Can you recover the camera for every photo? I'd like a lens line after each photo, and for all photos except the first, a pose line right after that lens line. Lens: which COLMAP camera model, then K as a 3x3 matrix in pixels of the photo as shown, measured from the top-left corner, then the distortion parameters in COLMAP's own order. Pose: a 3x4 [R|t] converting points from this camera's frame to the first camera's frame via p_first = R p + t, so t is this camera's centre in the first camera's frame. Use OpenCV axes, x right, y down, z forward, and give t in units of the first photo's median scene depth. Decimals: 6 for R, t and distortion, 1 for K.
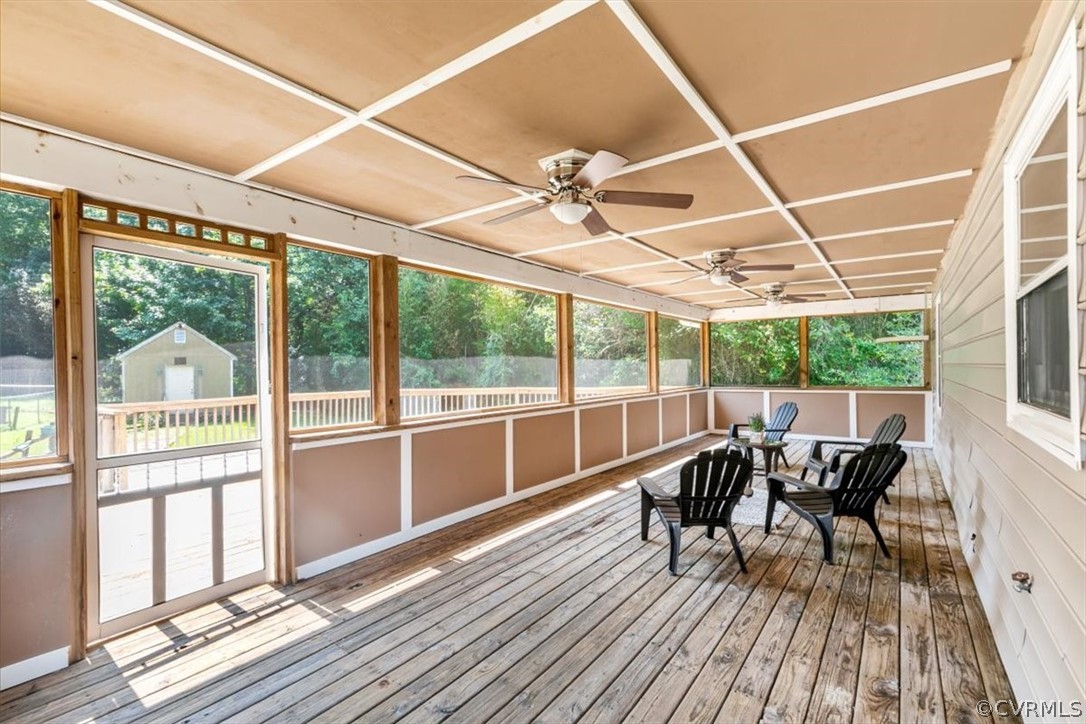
lens RADIAL K [[503.6, 0, 544.1], [0, 503.6, 367.0], [0, 0, 1]] dist [-0.001349, -0.000691]
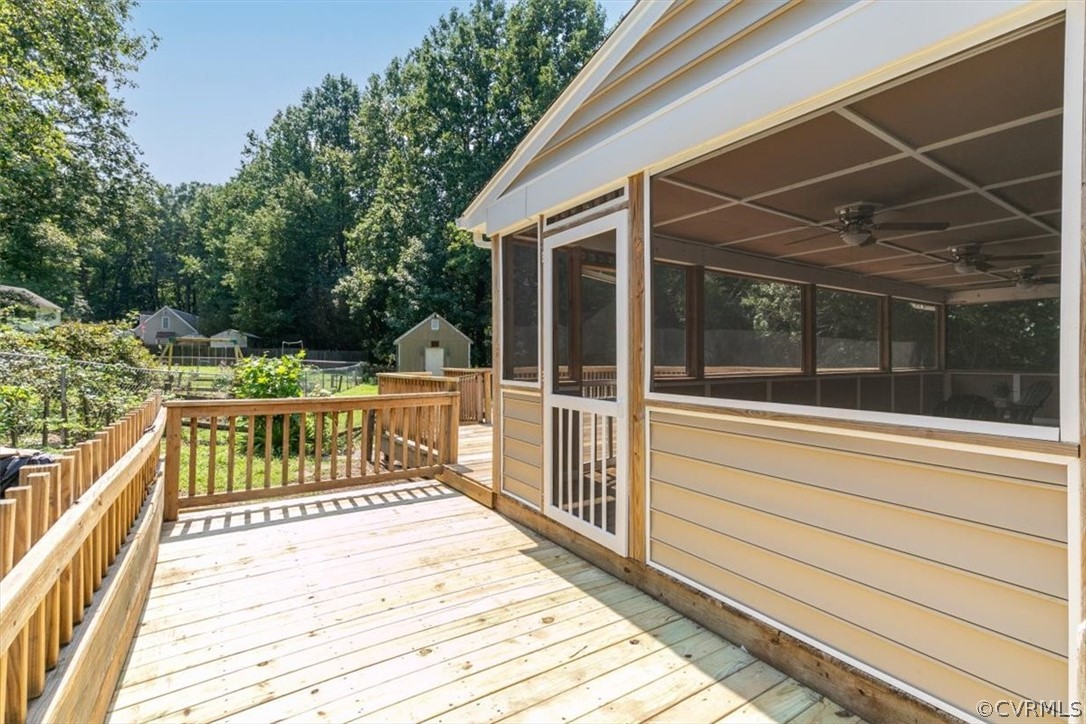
lens RADIAL K [[503.6, 0, 543.7], [0, 503.6, 356.8], [0, 0, 1]] dist [-0.001349, -0.000691]
pose [[0.940197, 0.015250, -0.340289, -0.077597], [-0.013437, 0.999880, 0.007684, 0.016173], [0.340365, -0.002652, 0.940289, -0.197518]]
